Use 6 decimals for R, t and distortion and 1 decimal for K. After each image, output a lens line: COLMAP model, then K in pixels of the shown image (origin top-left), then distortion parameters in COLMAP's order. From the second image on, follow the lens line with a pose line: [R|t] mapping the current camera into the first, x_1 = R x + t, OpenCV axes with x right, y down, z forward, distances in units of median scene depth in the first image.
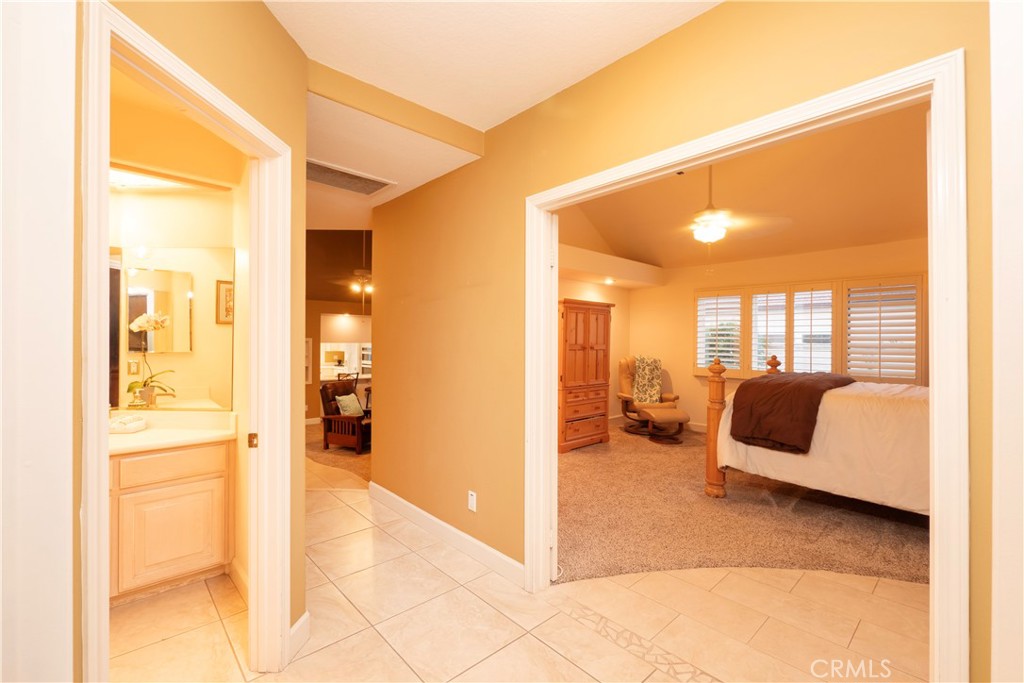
lens RADIAL K [[433.9, 0, 512.0], [0, 433.9, 341.5], [0, 0, 1]] dist [-0.001190, 0.000118]
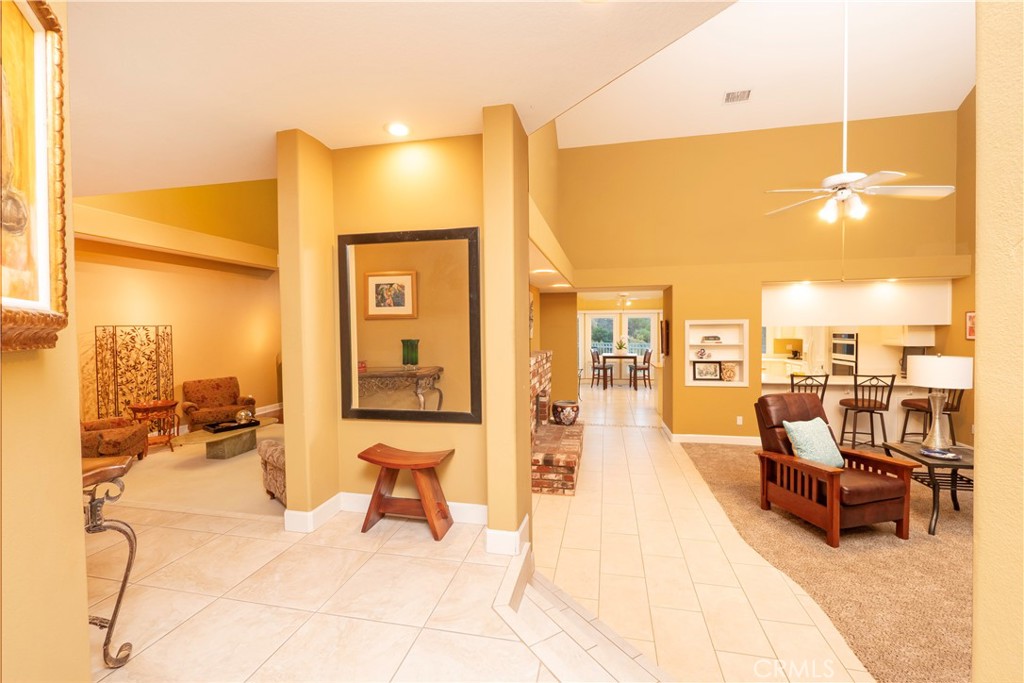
lens RADIAL K [[433.9, 0, 512.0], [0, 433.9, 341.5], [0, 0, 1]] dist [-0.001190, 0.000118]
pose [[0.572838, 0.011823, -0.819583, -0.133880], [0.015899, 0.999548, 0.025531, 0.002605], [0.819514, -0.027656, 0.572391, 0.352947]]
